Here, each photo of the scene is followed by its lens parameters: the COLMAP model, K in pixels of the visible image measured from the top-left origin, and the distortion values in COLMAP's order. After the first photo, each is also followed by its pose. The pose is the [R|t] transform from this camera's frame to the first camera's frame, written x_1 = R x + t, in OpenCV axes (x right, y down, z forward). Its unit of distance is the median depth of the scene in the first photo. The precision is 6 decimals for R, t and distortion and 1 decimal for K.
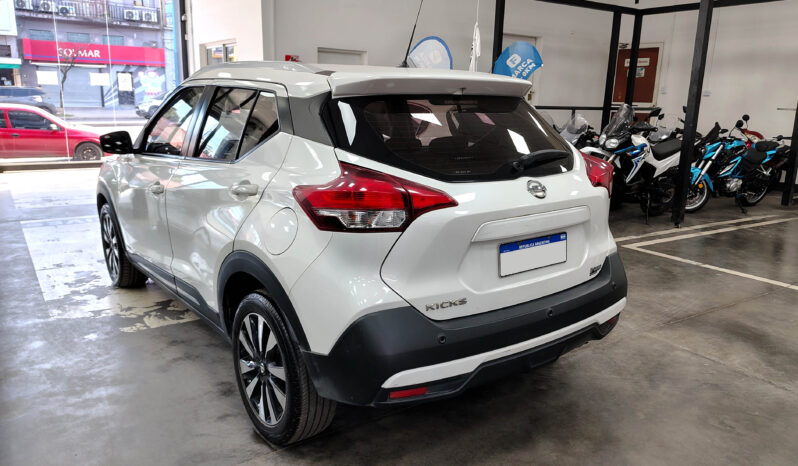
lens RADIAL K [[575.9, 0, 395.5], [0, 575.9, 242.7], [0, 0, 1]] dist [0.073237, -0.081573]
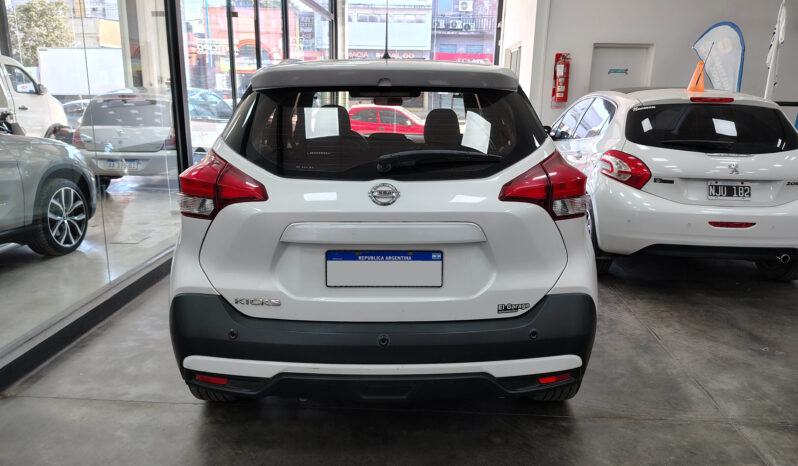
lens RADIAL K [[552.2, 0, 393.8], [0, 552.2, 228.1], [0, 0, 1]] dist [0.012453, -0.002082]
pose [[0.807998, 0.130850, -0.574472, 0.621410], [-0.138792, 0.989859, 0.030254, -0.058835], [0.572605, 0.055287, 0.817965, 0.292116]]
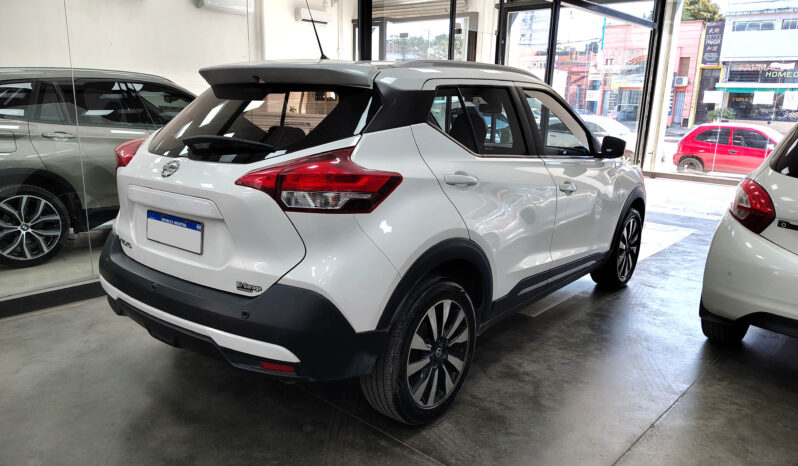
lens RADIAL K [[552.9, 0, 409.6], [0, 552.9, 235.9], [0, 0, 1]] dist [0.003489, 0.001712]
pose [[0.281867, 0.213540, -0.935389, 1.119203], [-0.252512, 0.957059, 0.142396, -0.192138], [0.925629, 0.196060, 0.323684, 0.932144]]
